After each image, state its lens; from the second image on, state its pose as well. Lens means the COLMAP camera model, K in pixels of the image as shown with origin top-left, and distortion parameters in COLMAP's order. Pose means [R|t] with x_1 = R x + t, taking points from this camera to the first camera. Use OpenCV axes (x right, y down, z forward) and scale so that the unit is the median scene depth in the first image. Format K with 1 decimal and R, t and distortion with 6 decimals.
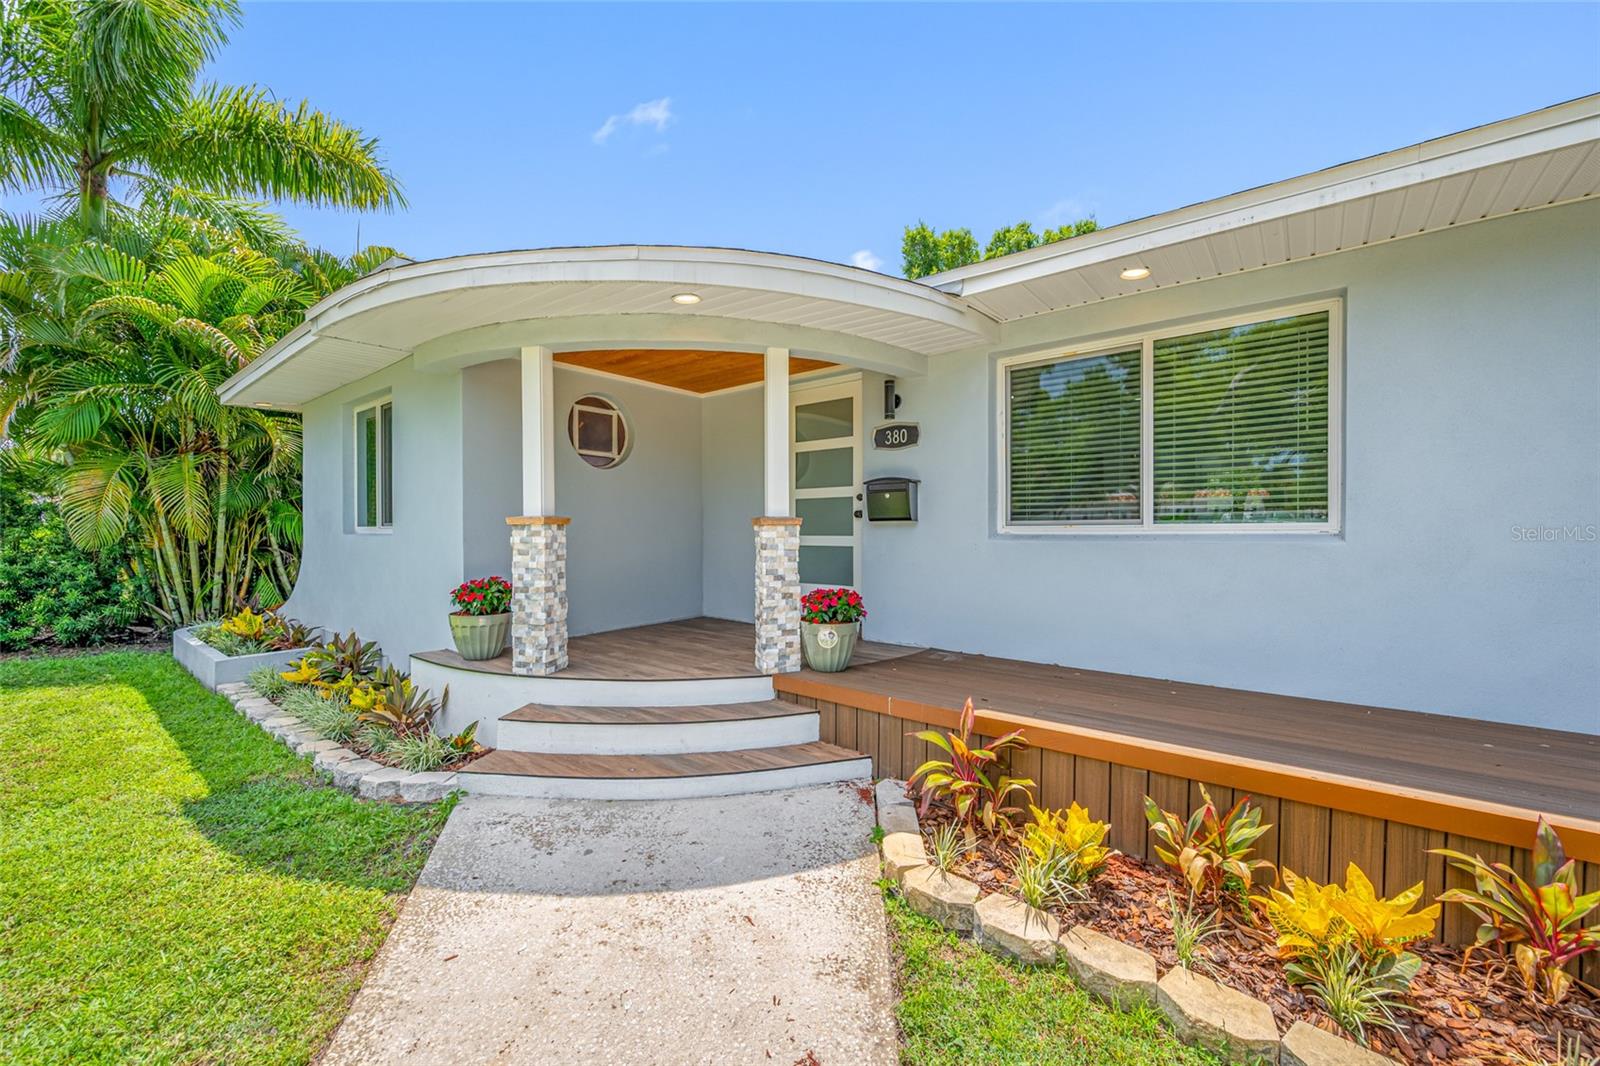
lens RADIAL K [[607.0, 0, 803.7], [0, 607.0, 532.1], [0, 0, 1]] dist [-0.003242, -0.000607]
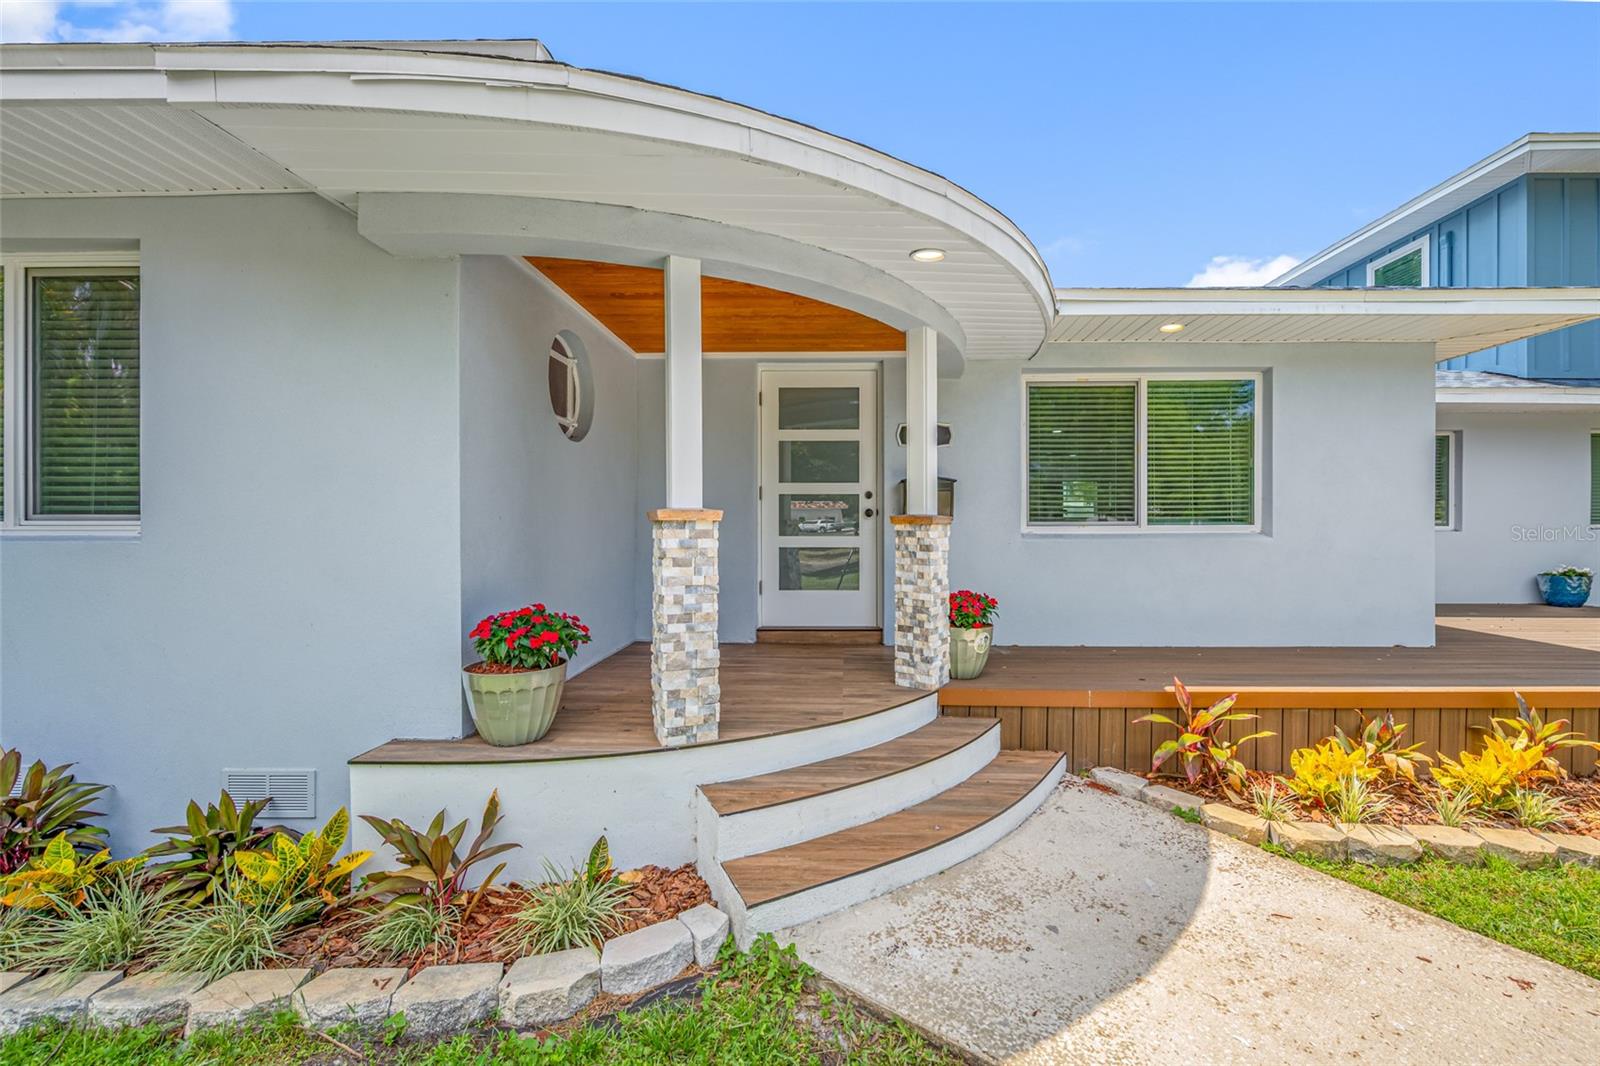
lens RADIAL K [[641.6, 0, 801.7], [0, 641.6, 528.1], [0, 0, 1]] dist [0.001052, 0.000310]
pose [[0.798239, 0.003253, 0.602332, -0.784636], [0.001534, 0.999971, -0.007433, 0.001007], [-0.602339, 0.006857, 0.798211, 0.355991]]
